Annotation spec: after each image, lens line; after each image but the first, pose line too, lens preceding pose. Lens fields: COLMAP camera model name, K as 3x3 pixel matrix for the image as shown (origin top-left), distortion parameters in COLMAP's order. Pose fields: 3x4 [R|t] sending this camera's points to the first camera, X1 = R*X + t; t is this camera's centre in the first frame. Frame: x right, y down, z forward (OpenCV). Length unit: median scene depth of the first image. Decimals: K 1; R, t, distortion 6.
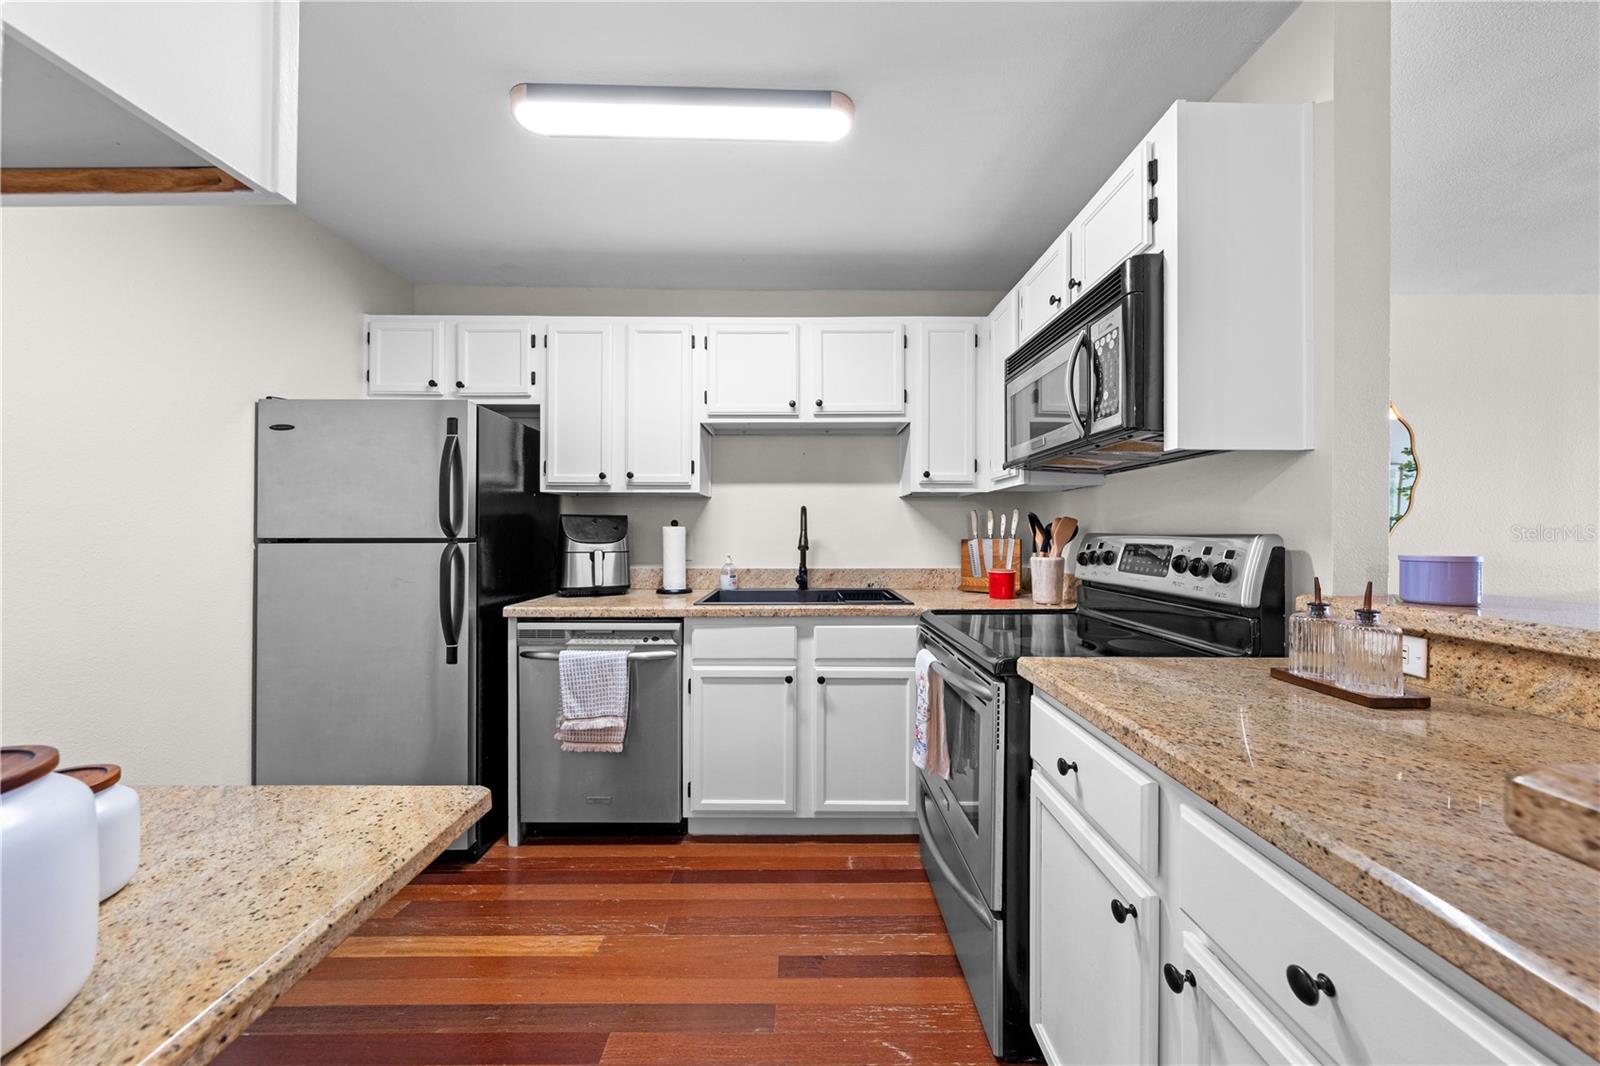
lens RADIAL K [[541.1, 0, 802.1], [0, 541.1, 531.9], [0, 0, 1]] dist [-0.002546, 0.000061]
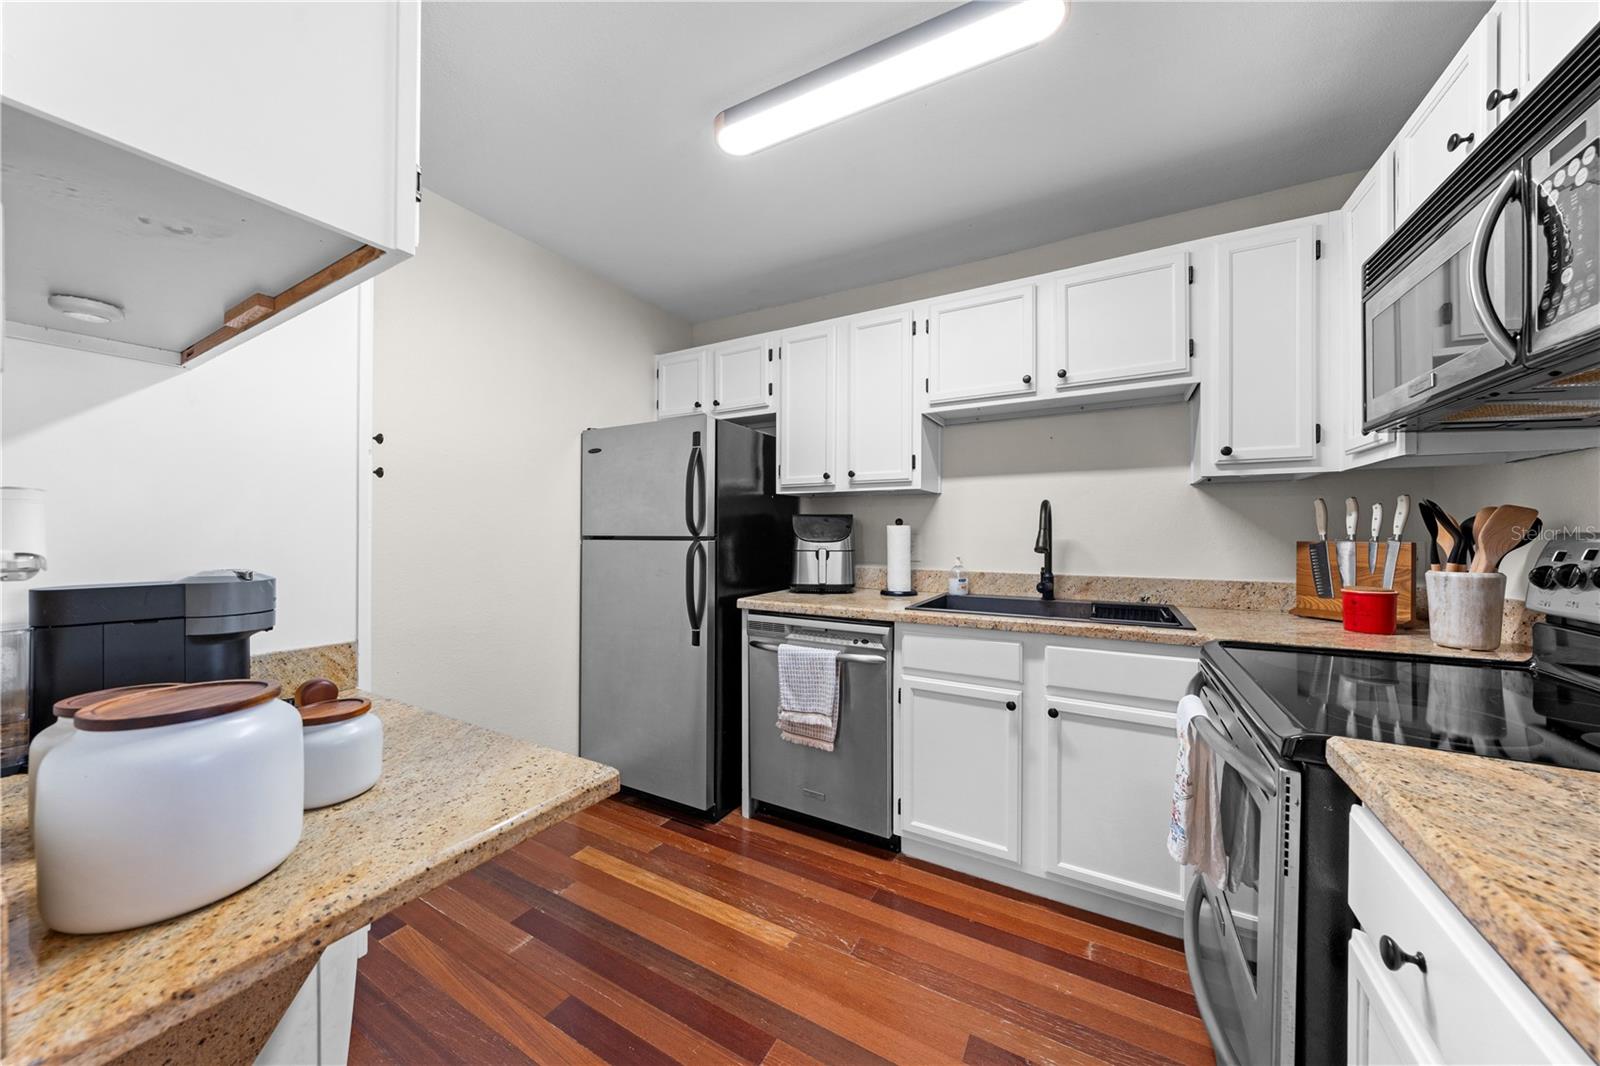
lens RADIAL K [[541.1, 0, 803.0], [0, 541.1, 531.6], [0, 0, 1]] dist [-0.002546, 0.000061]
pose [[0.869362, 0.000090, -0.494176, 0.110168], [0.000181, 1.000000, 0.000502, 0.000589], [0.494176, -0.000526, 0.869362, 0.105752]]
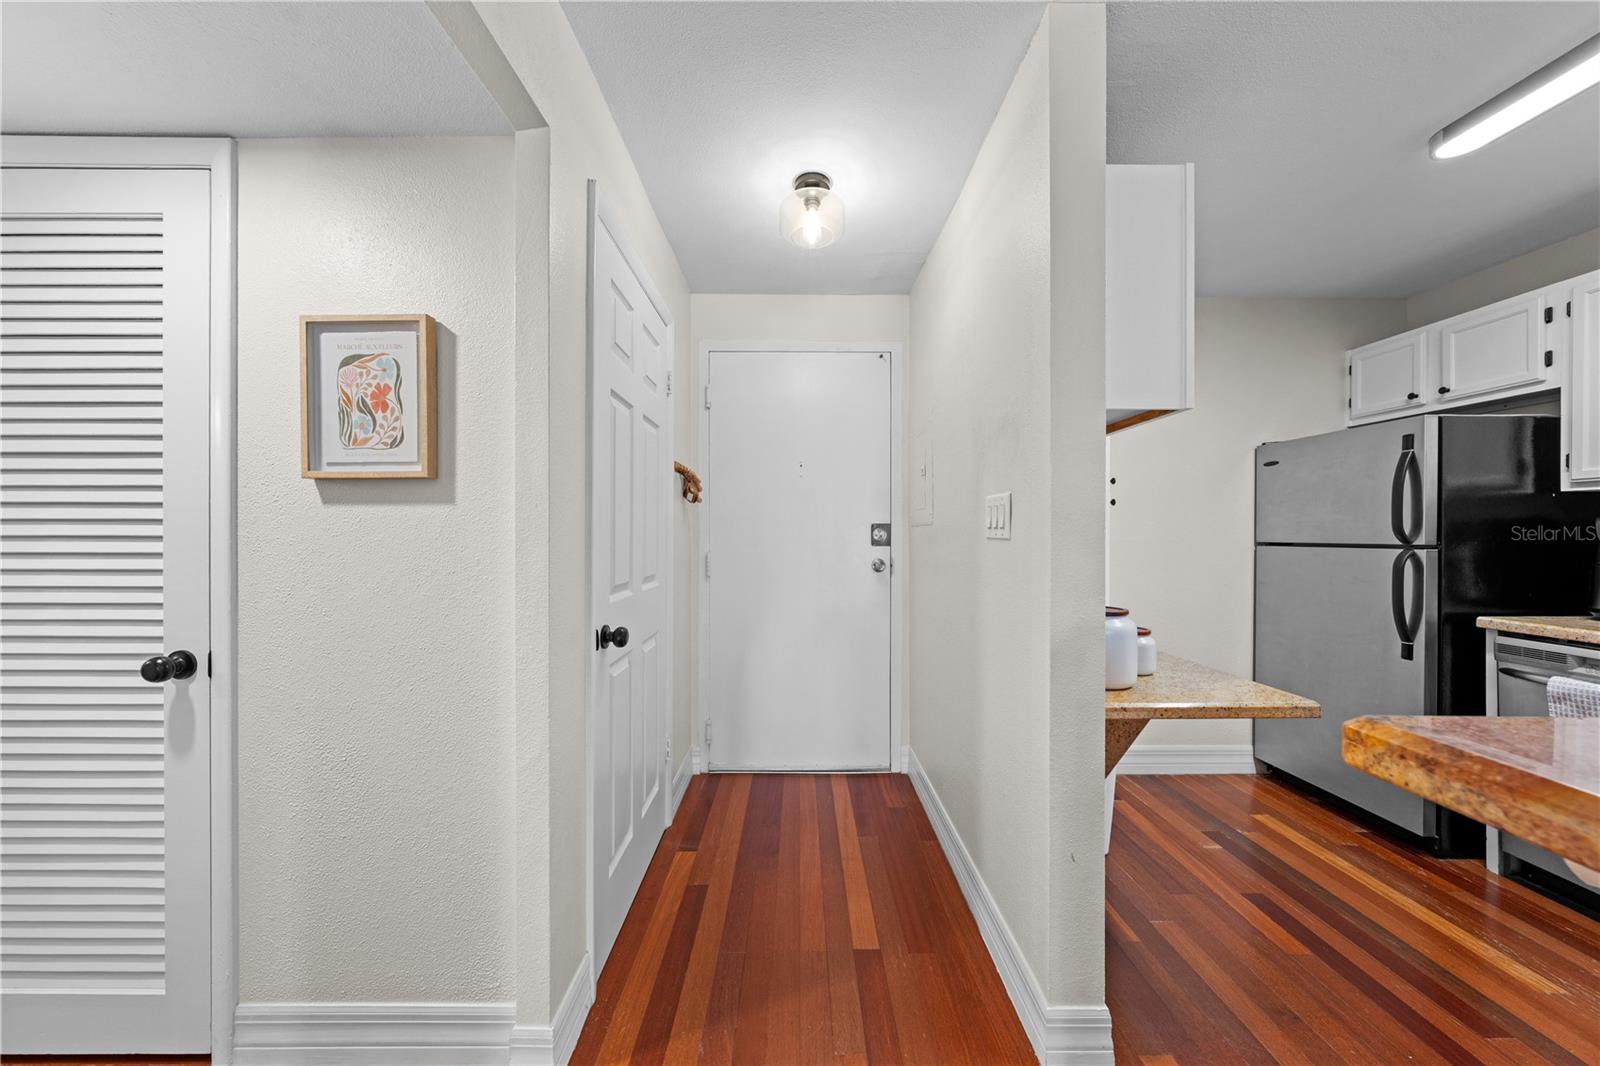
lens RADIAL K [[541.1, 0, 796.6], [0, 541.1, 535.0], [0, 0, 1]] dist [-0.002546, 0.000061]
pose [[-0.001233, 0.000638, -0.999999, 0.414318], [0.001638, 0.999998, 0.000636, -0.010047], [0.999998, -0.001637, -0.001234, -0.217917]]
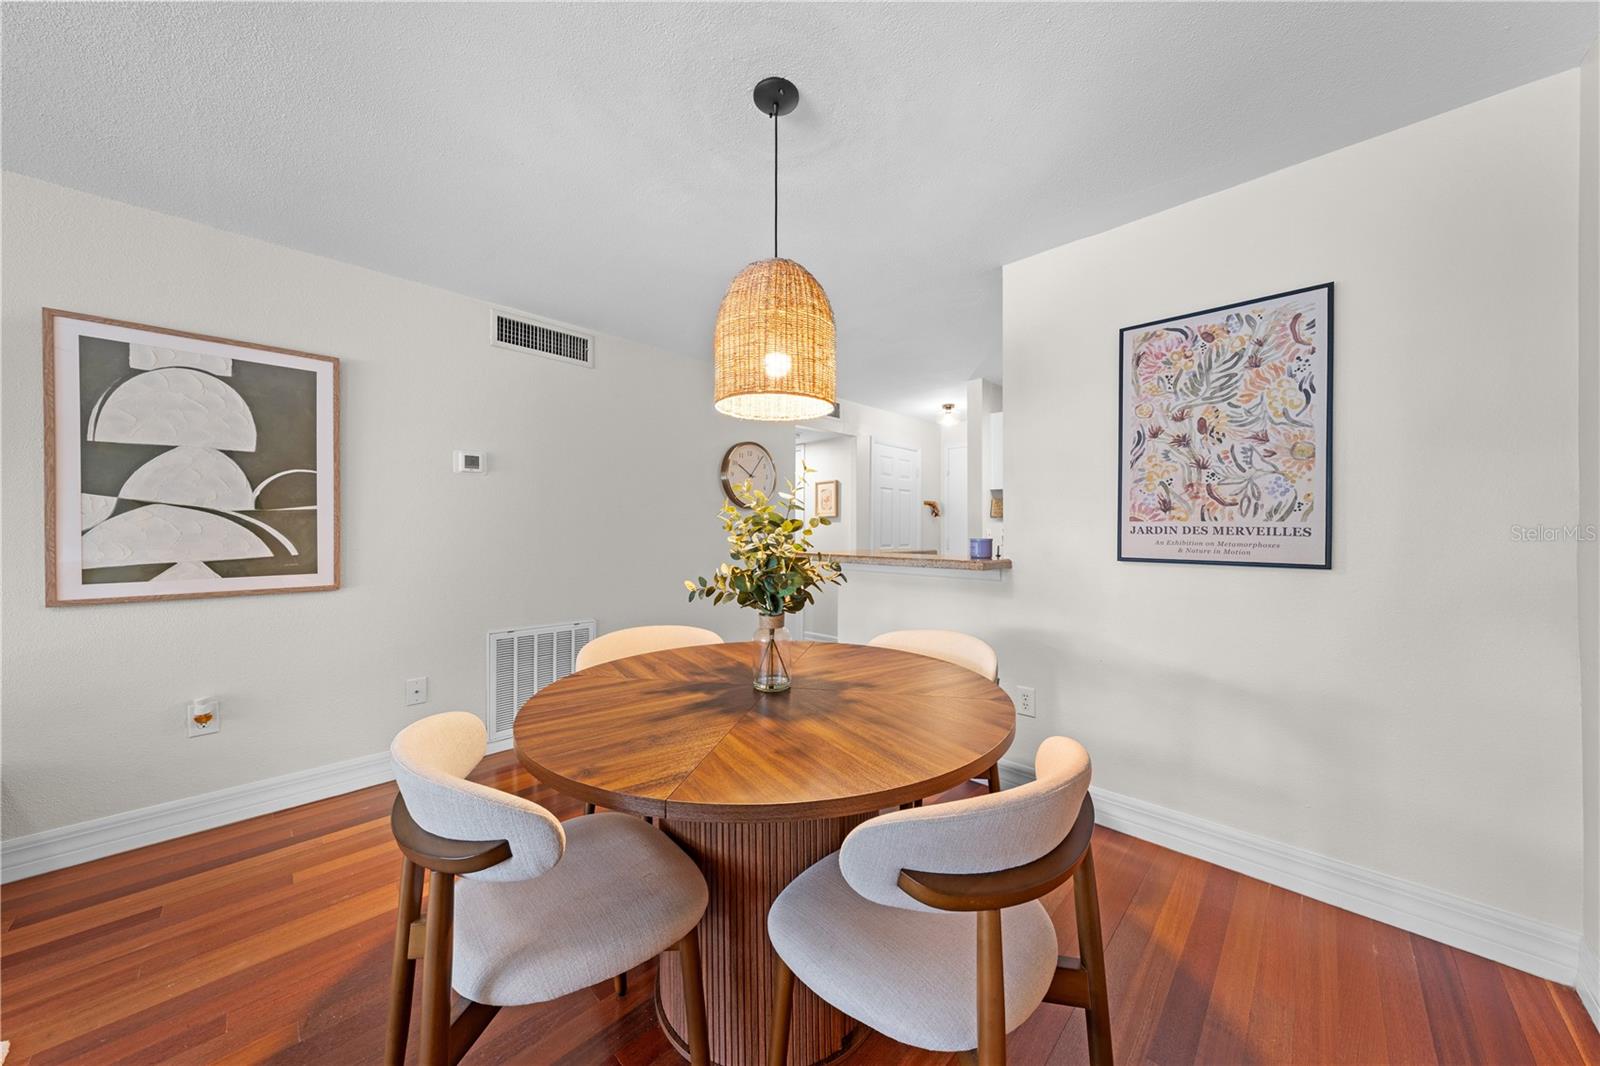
lens RADIAL K [[541.1, 0, 807.0], [0, 541.1, 535.0], [0, 0, 1]] dist [-0.002546, 0.000061]
pose [[-0.698616, -0.001694, -0.715494, 1.816245], [0.000836, 0.999995, -0.003185, 0.027180], [0.715496, -0.002824, -0.698611, 1.129246]]
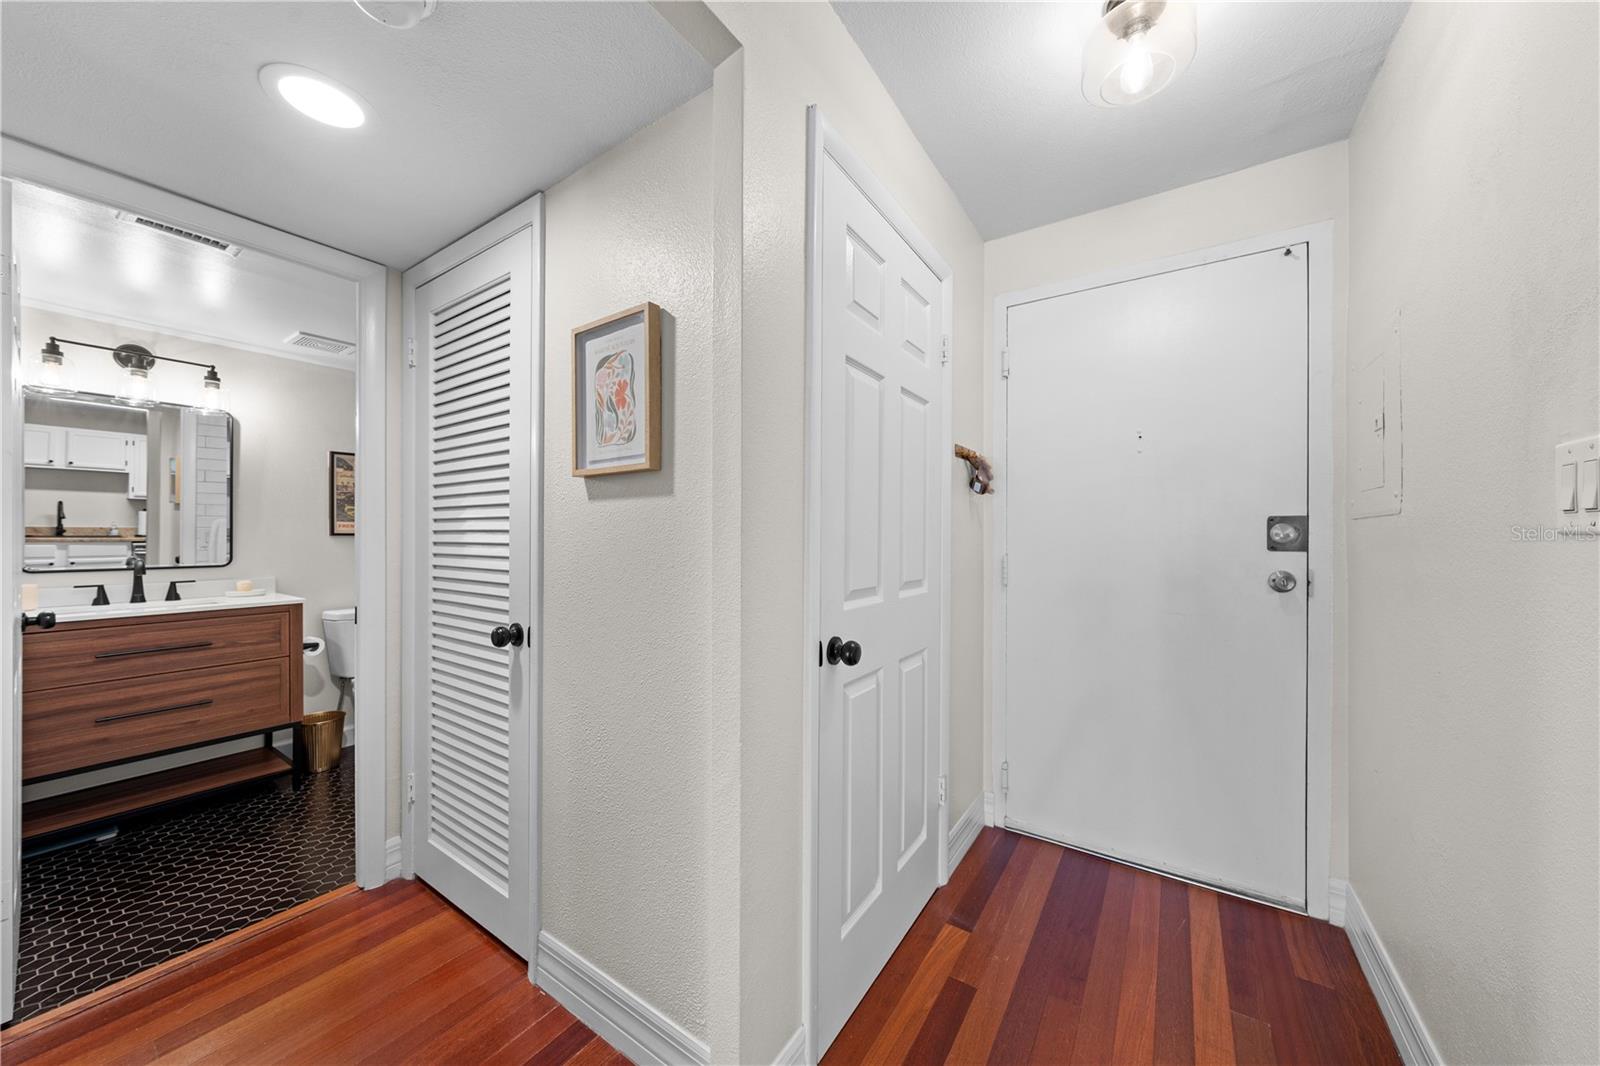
lens RADIAL K [[552.7, 0, 800.0], [0, 552.7, 535.2], [0, 0, 1]] dist [-0.003488, 0.000449]
pose [[-0.561228, -0.006620, -0.827635, 0.220547], [-0.004079, 0.999978, -0.005233, 0.000408], [0.827651, 0.000439, -0.561243, -0.157860]]
